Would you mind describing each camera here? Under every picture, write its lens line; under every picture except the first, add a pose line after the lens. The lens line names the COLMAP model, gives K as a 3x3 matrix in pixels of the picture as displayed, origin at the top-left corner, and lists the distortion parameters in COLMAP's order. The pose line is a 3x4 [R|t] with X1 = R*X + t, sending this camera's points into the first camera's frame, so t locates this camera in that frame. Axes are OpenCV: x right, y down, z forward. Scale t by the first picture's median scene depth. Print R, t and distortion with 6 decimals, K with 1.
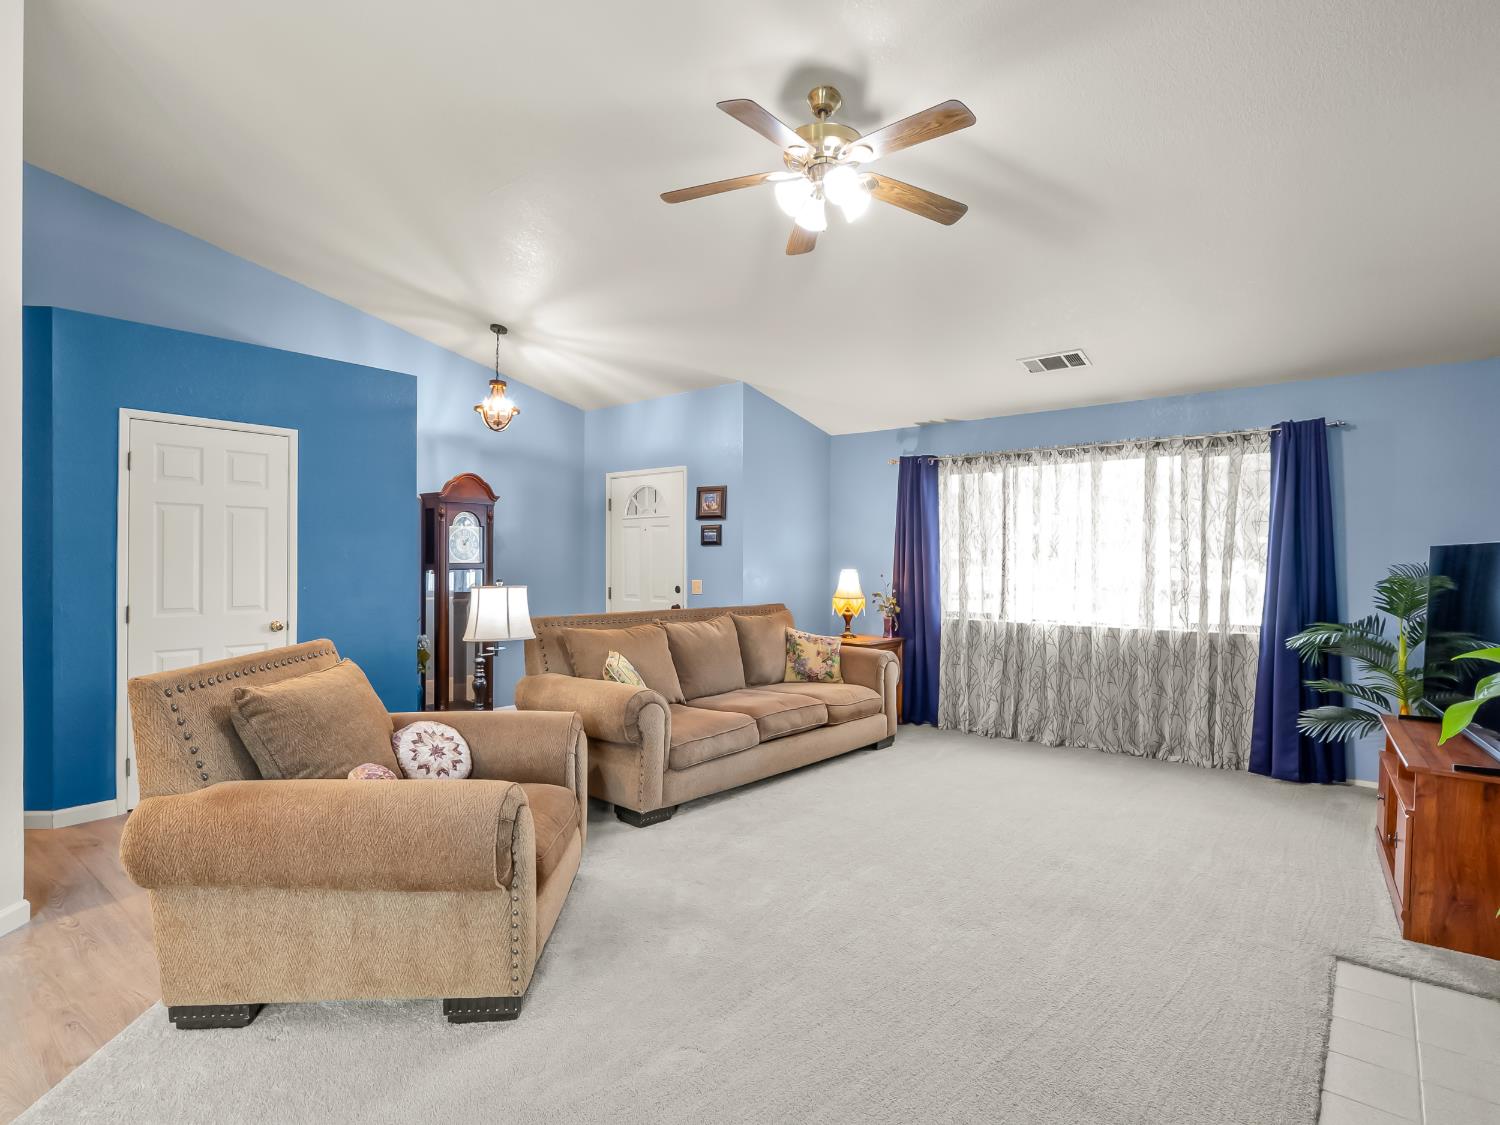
lens RADIAL K [[760.8, 0, 765.2], [0, 760.8, 565.0], [0, 0, 1]] dist [-0.001250, -0.007954]
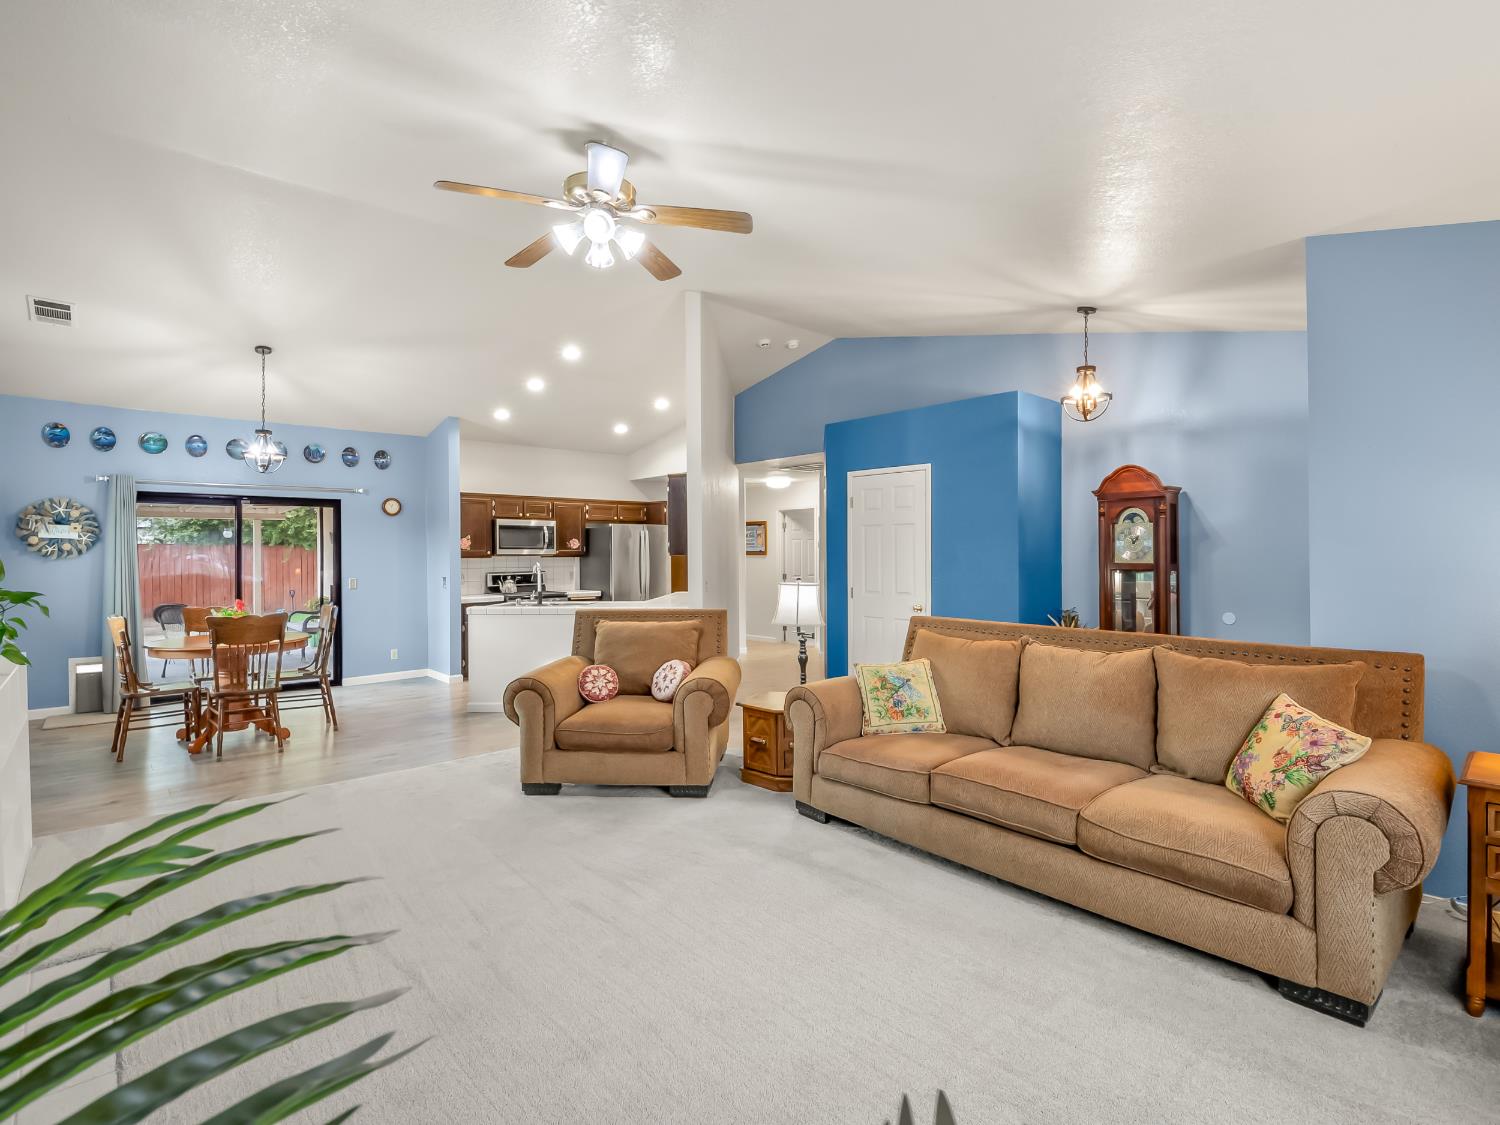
lens RADIAL K [[743.0, 0, 751.1], [0, 743.0, 556.1], [0, 0, 1]] dist [-0.014762, -0.001205]
pose [[-0.145704, 0.000820, -0.989328, 0.626124], [0.003919, 0.999992, 0.000252, -0.016152], [0.989320, -0.003840, -0.145706, 0.764749]]
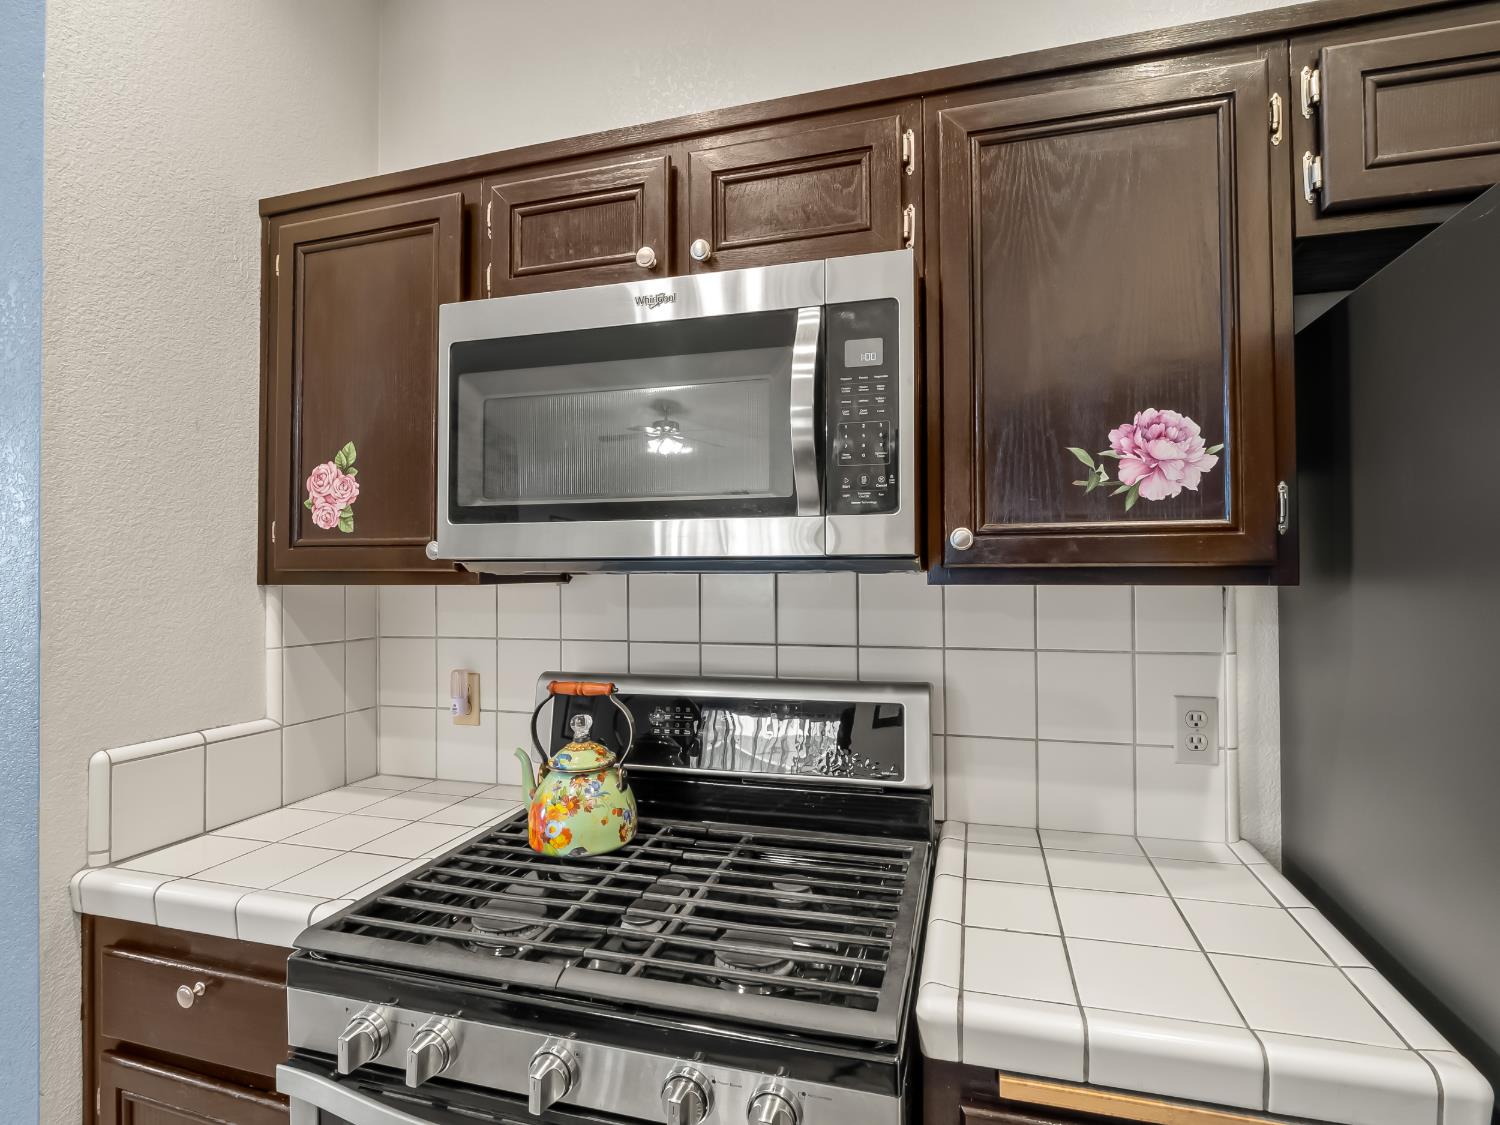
lens RADIAL K [[760.8, 0, 753.6], [0, 760.8, 563.1], [0, 0, 1]] dist [-0.001250, -0.007954]
pose [[-0.917702, -0.005078, -0.397237, -0.956690], [0.001885, 0.999851, -0.017137, -0.017097], [0.397265, -0.016476, -0.917556, 0.202159]]
